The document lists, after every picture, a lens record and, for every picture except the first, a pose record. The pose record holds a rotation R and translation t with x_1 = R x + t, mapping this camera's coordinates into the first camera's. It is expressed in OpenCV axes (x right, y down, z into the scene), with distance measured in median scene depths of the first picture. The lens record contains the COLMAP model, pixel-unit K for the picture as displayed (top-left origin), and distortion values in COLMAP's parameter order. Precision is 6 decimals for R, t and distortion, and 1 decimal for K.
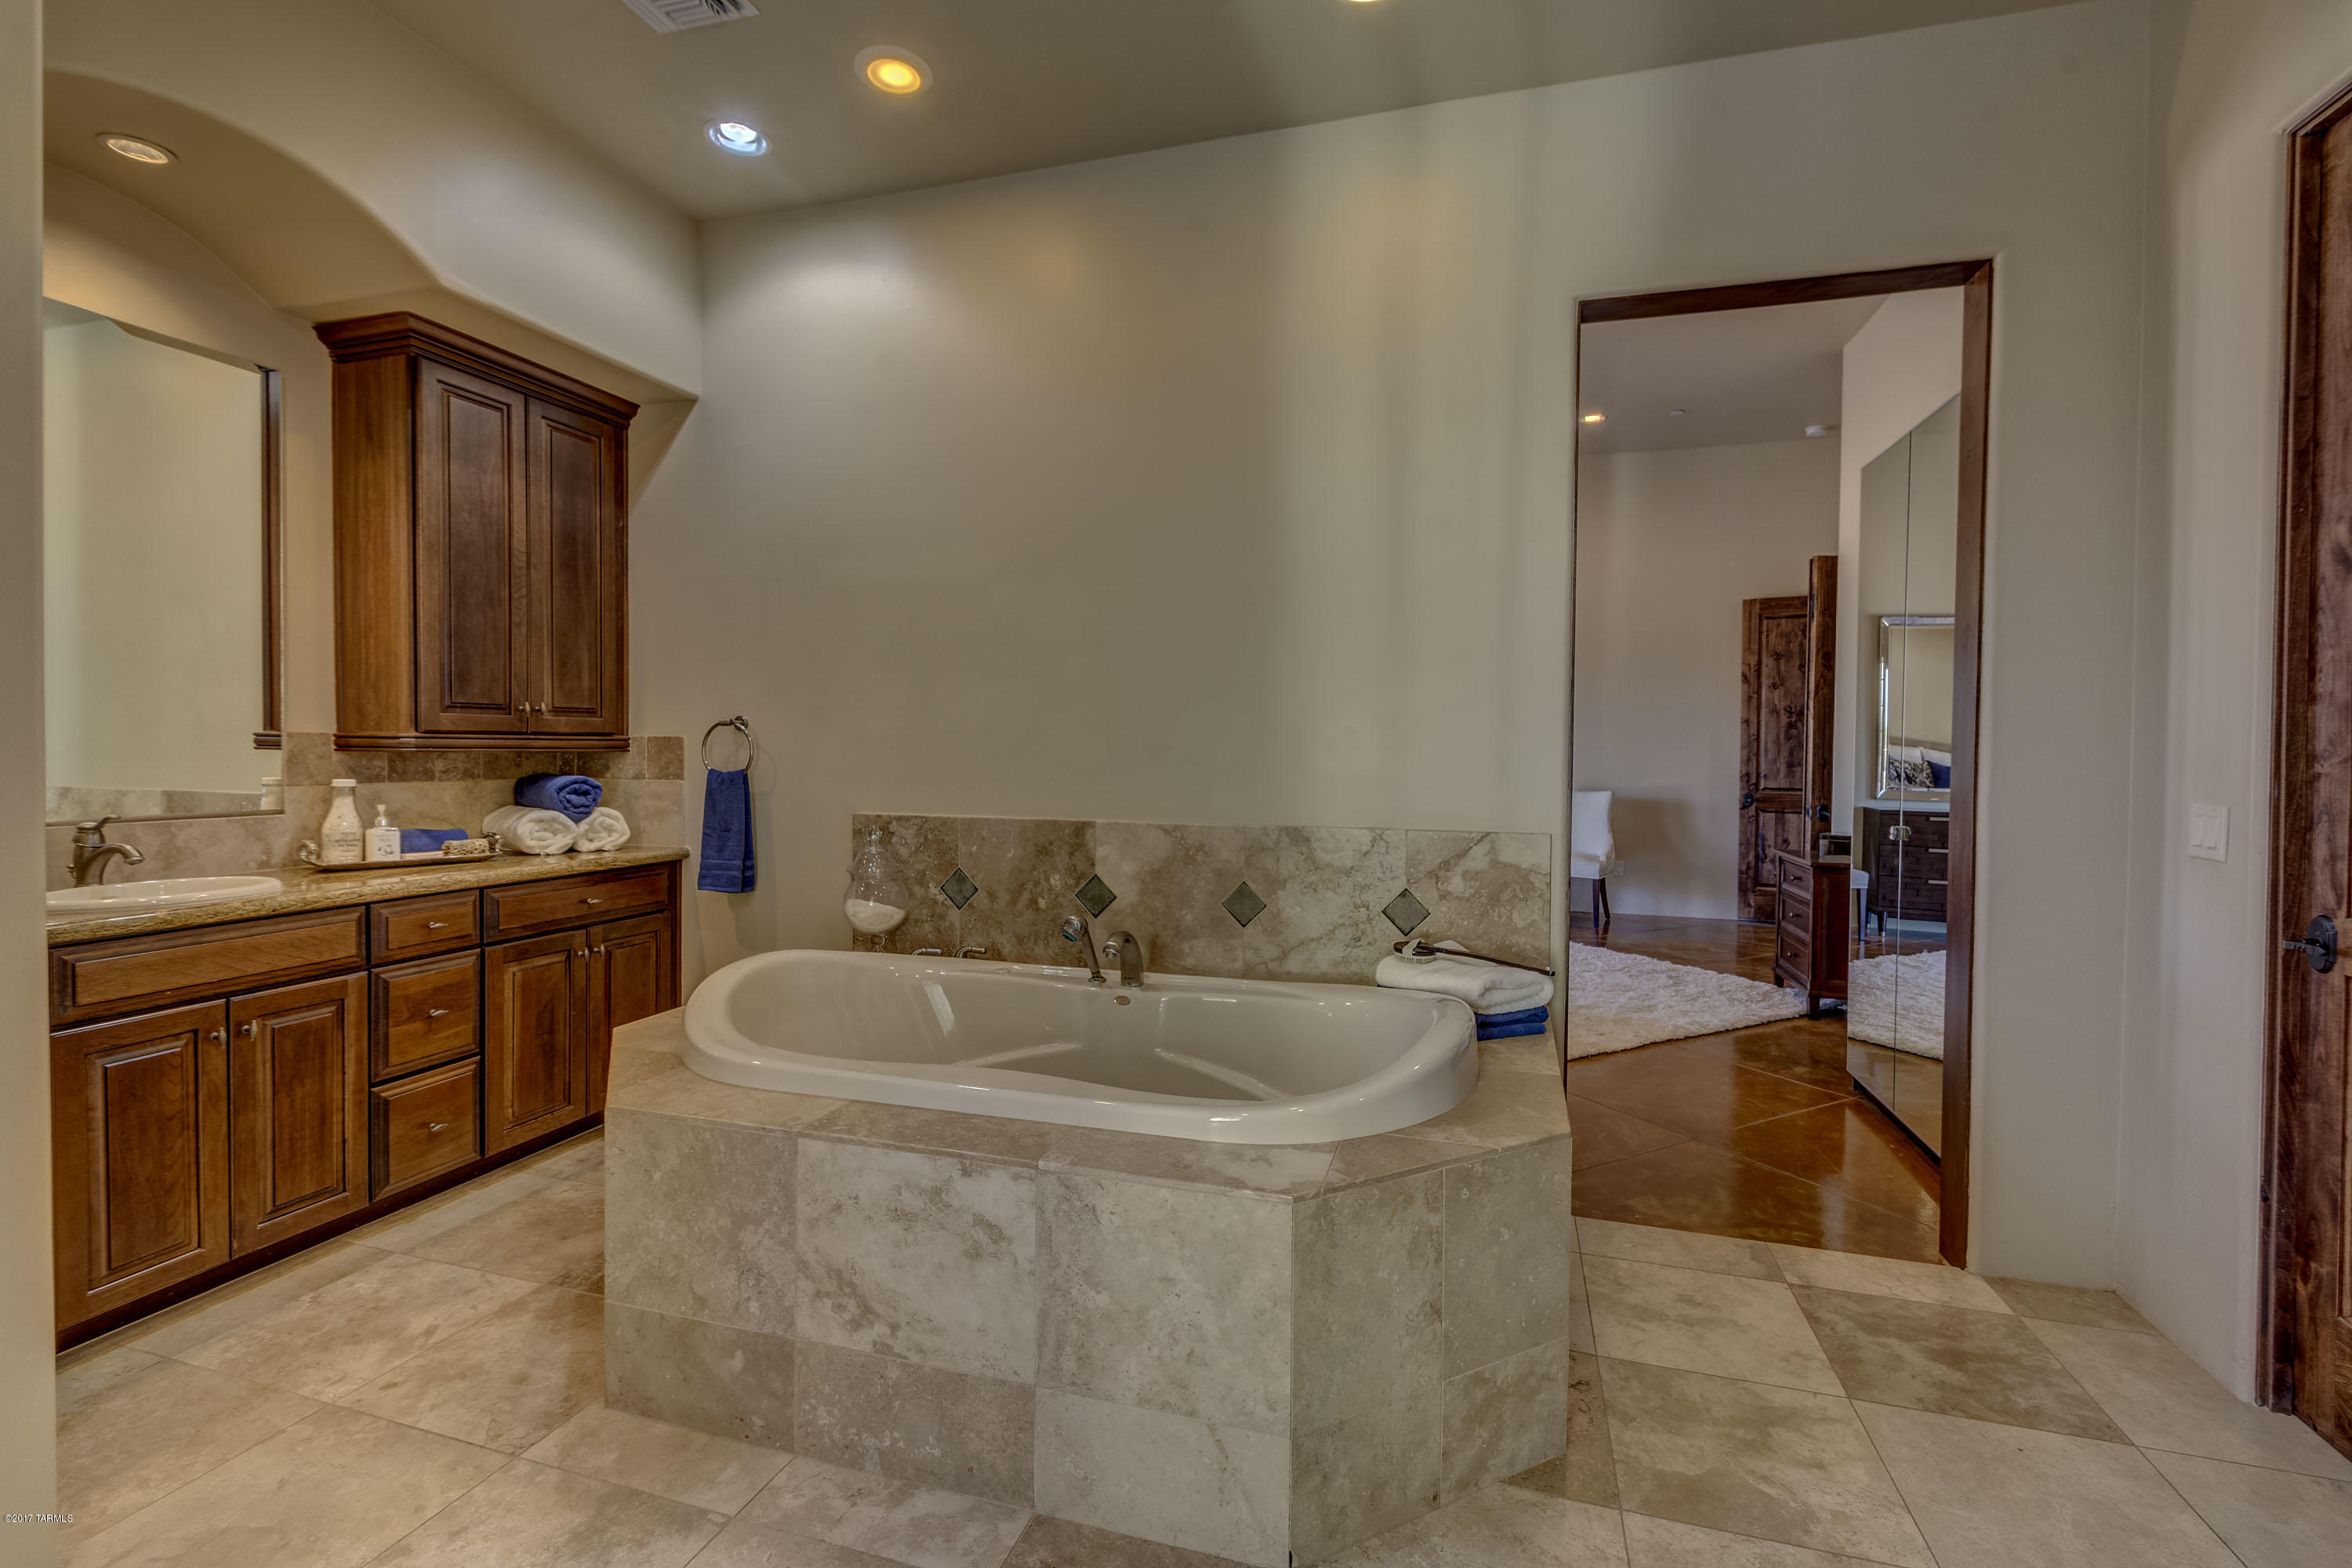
lens RADIAL K [[1032.9, 0, 1191.0], [0, 1032.9, 776.7], [0, 0, 1]] dist [0.004772, -0.005433]
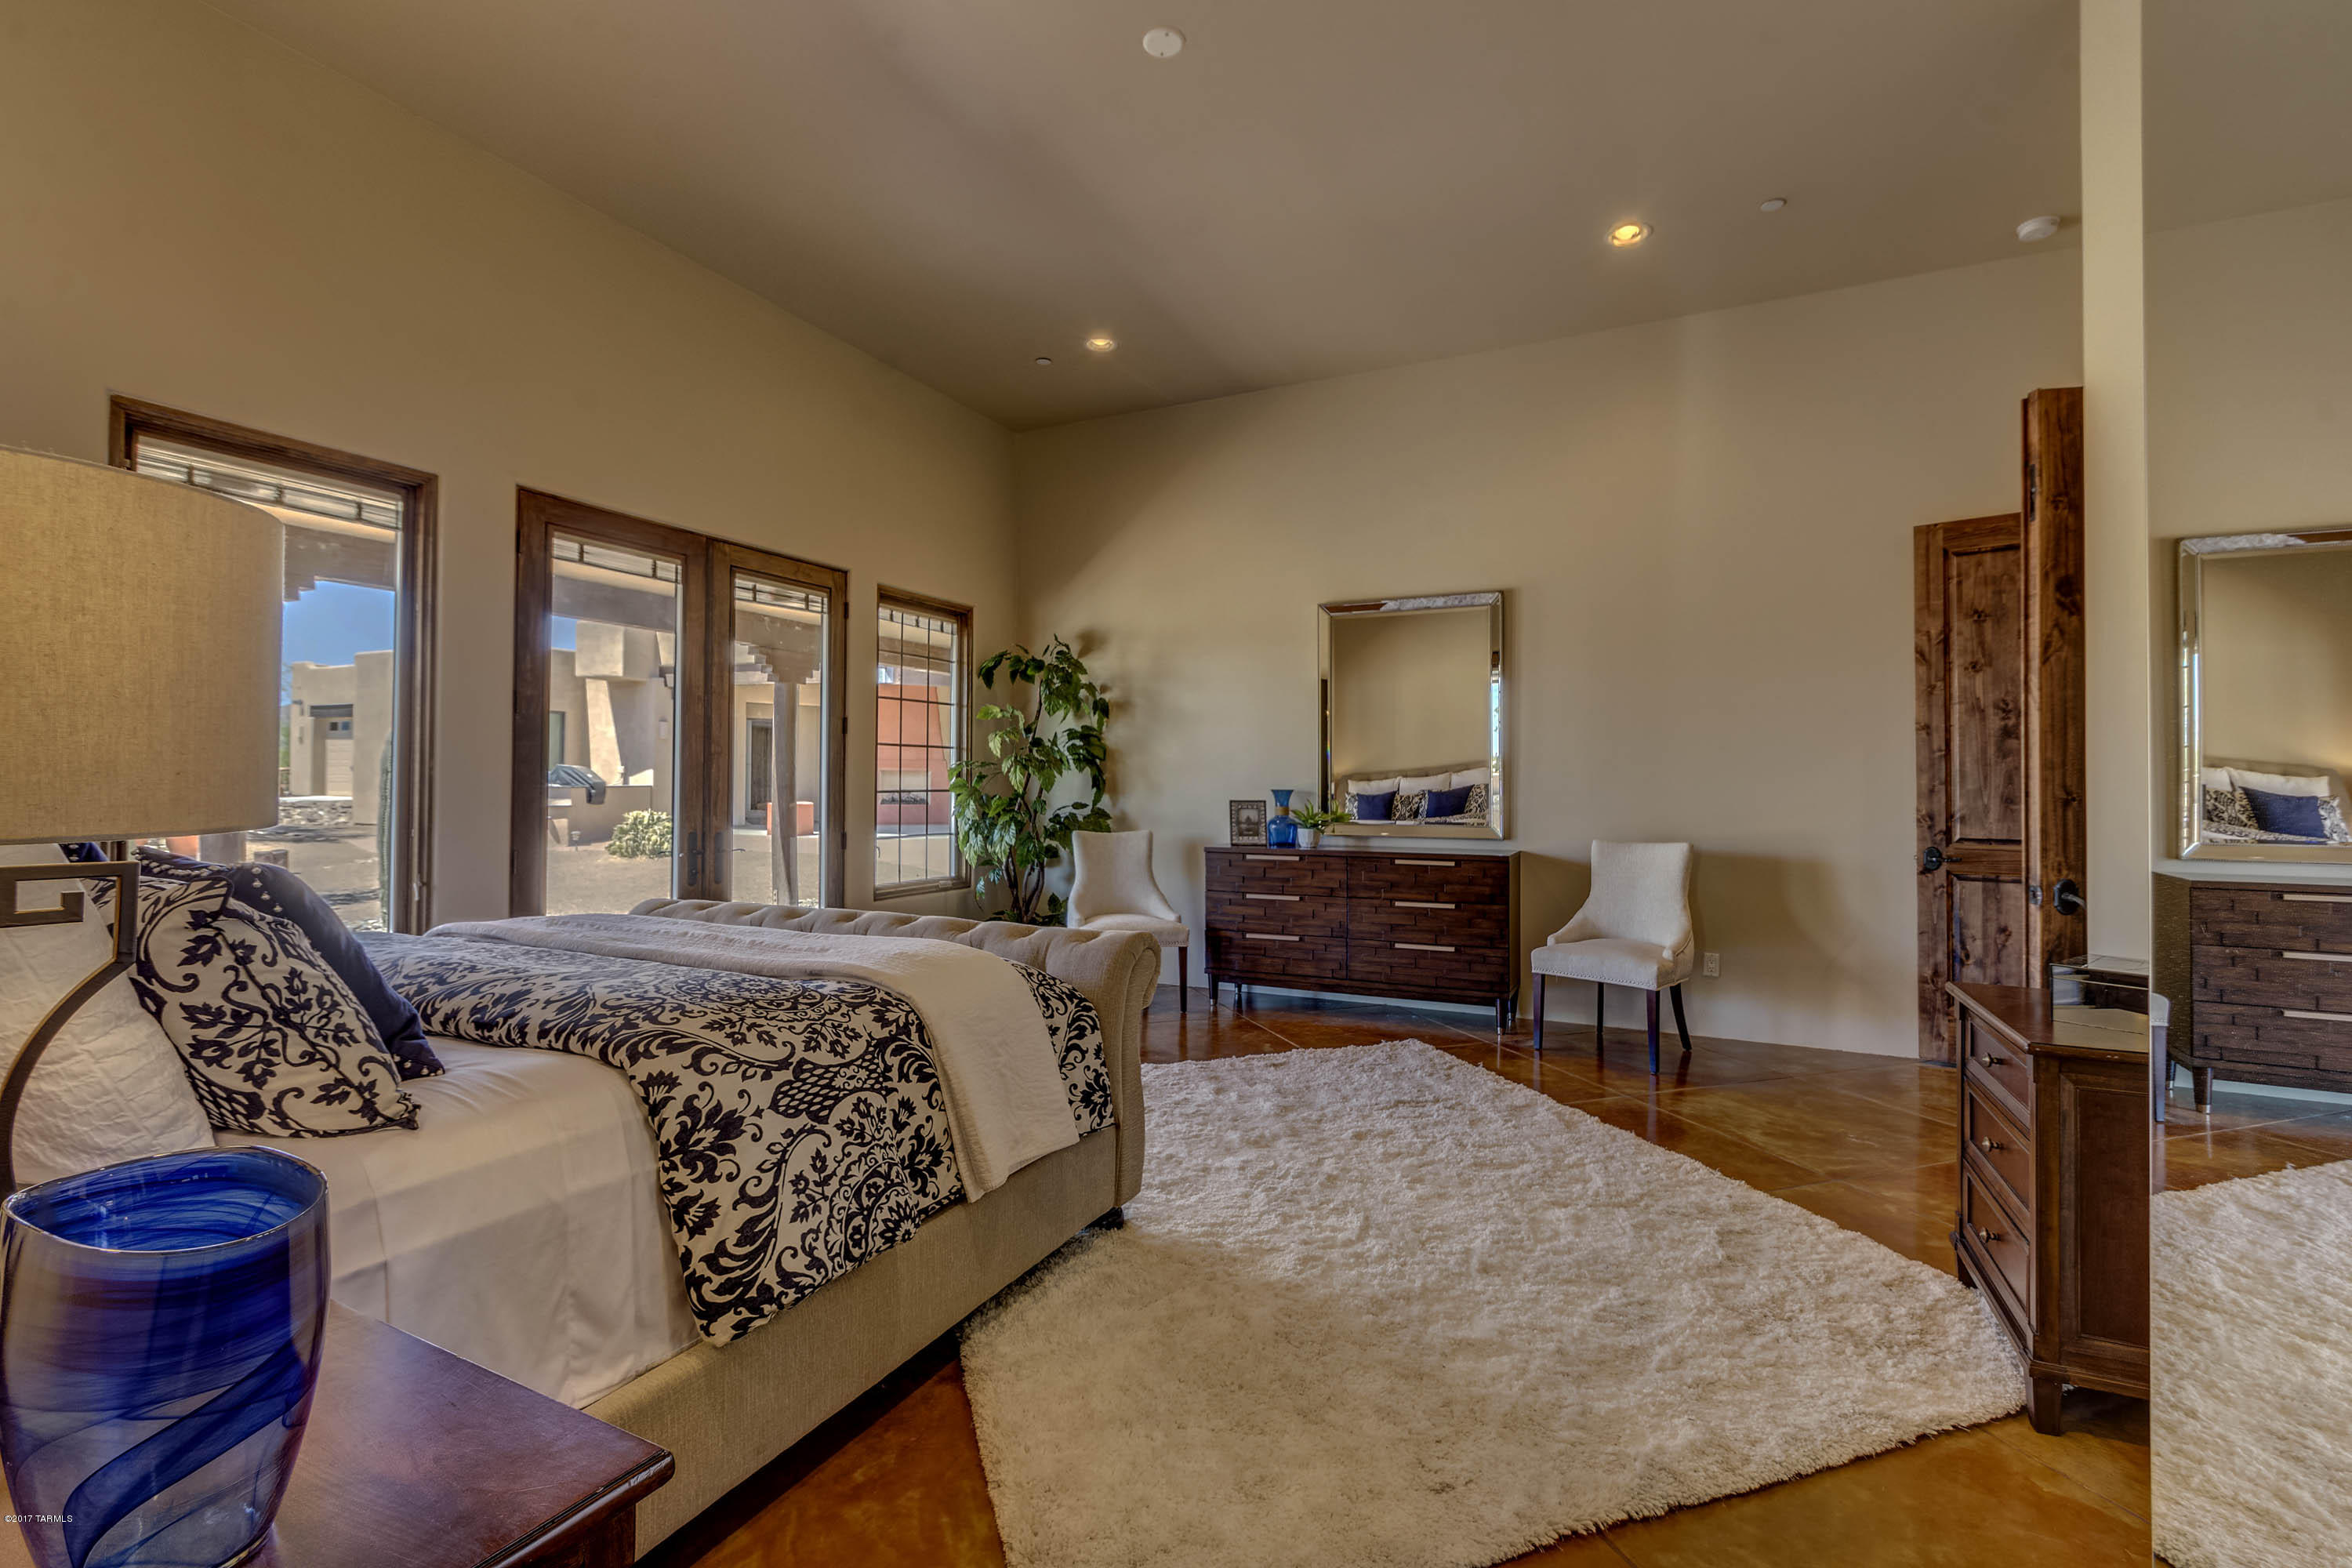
lens RADIAL K [[1032.9, 0, 1167.7], [0, 1032.9, 766.6], [0, 0, 1]] dist [0.004772, -0.005433]
pose [[0.983923, -0.008643, -0.178386, 0.214309], [0.001712, 0.999239, -0.038972, -0.008103], [0.178587, 0.038040, 0.983189, 0.336921]]
